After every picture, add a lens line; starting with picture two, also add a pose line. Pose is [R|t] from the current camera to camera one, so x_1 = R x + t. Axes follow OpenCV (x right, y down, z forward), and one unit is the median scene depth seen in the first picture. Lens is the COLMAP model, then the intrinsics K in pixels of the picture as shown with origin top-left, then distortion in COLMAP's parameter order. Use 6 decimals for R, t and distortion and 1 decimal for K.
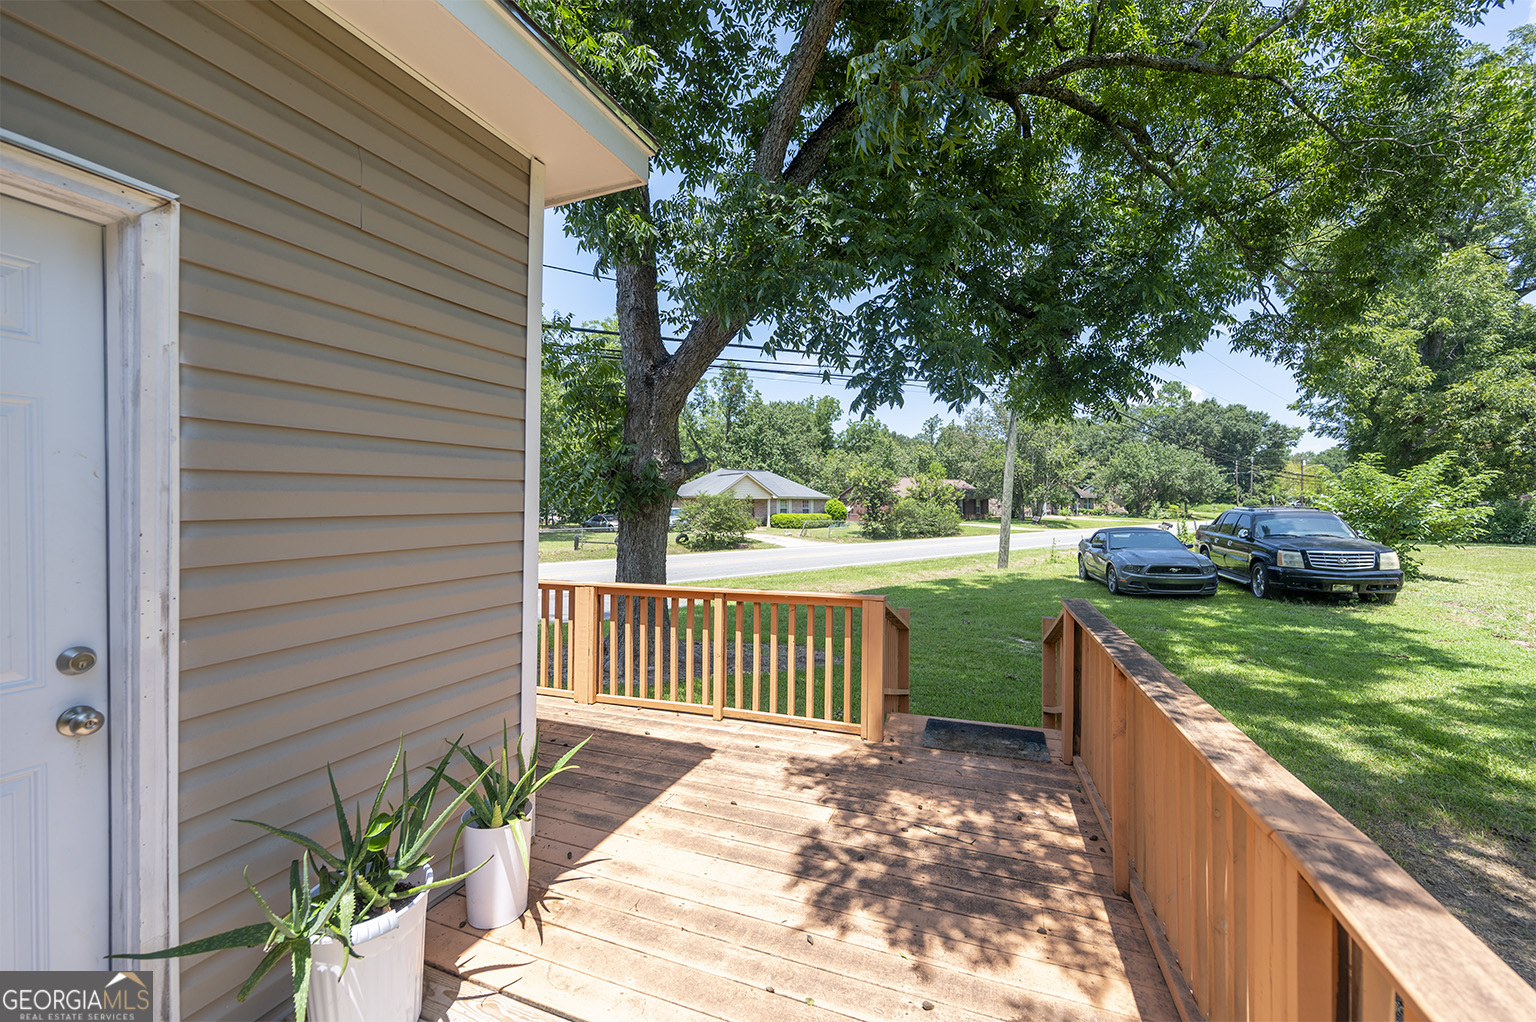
lens RADIAL K [[607.4, 0, 768.0], [0, 607.4, 511.0], [0, 0, 1]] dist [0.001709, 0.000087]
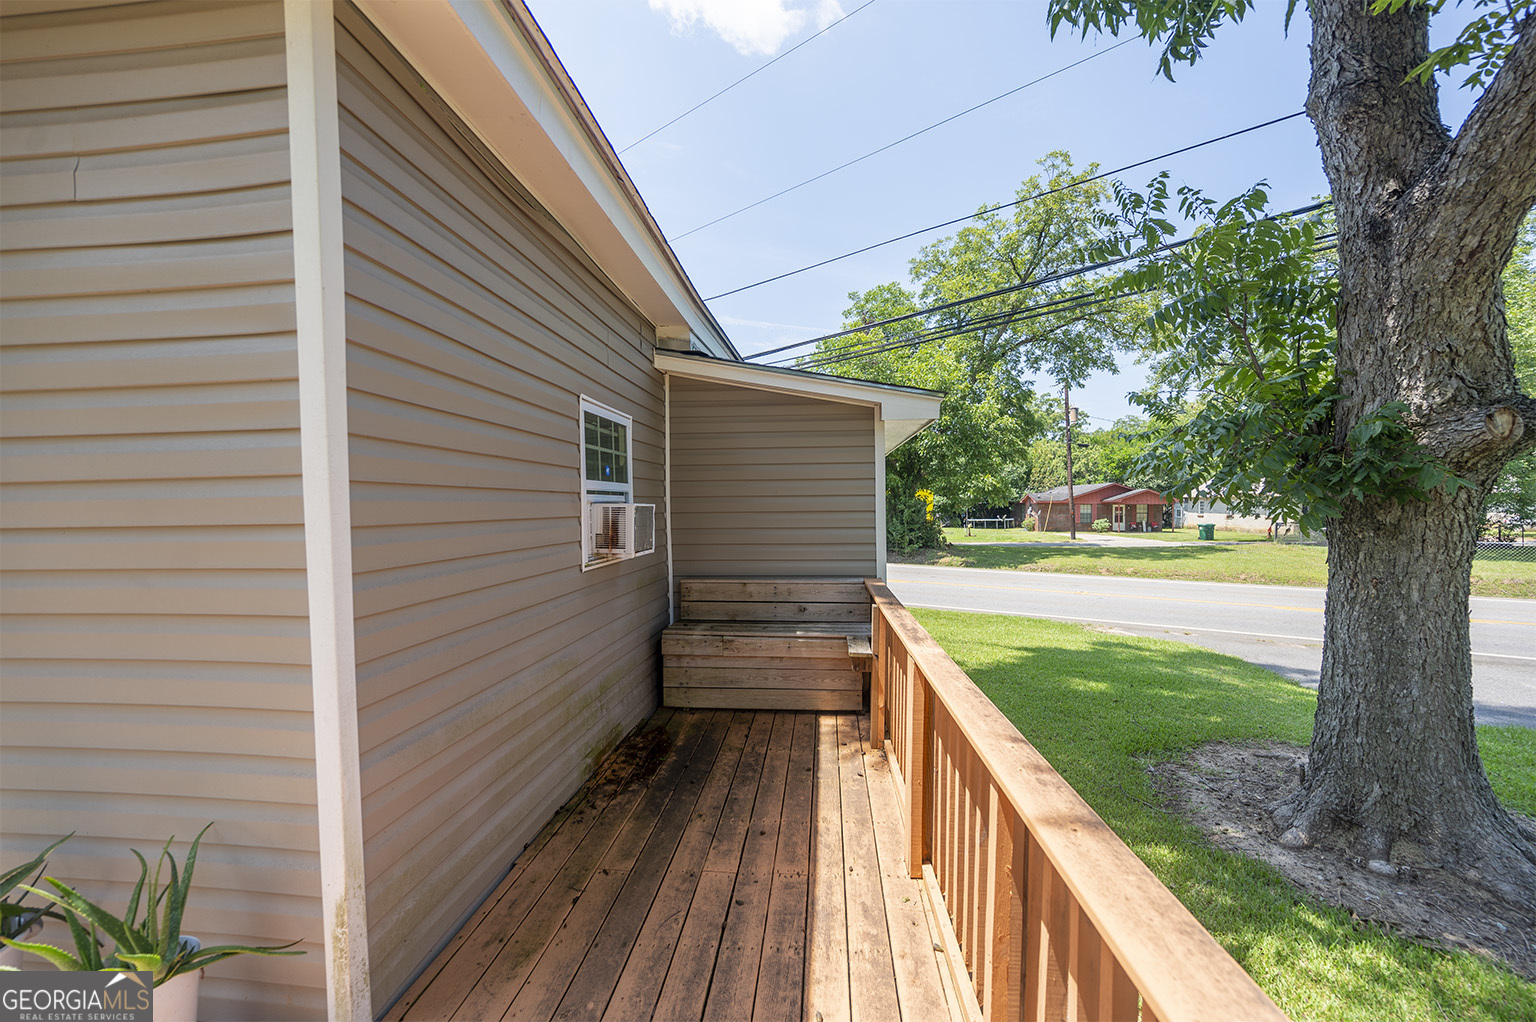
lens RADIAL K [[607.4, 0, 768.0], [0, 607.4, 511.0], [0, 0, 1]] dist [0.001709, 0.000087]
pose [[0.269205, 0.007982, -0.963050, 0.117467], [-0.001776, 0.999968, 0.007791, -0.008190], [0.963081, -0.000387, 0.269211, 0.437372]]
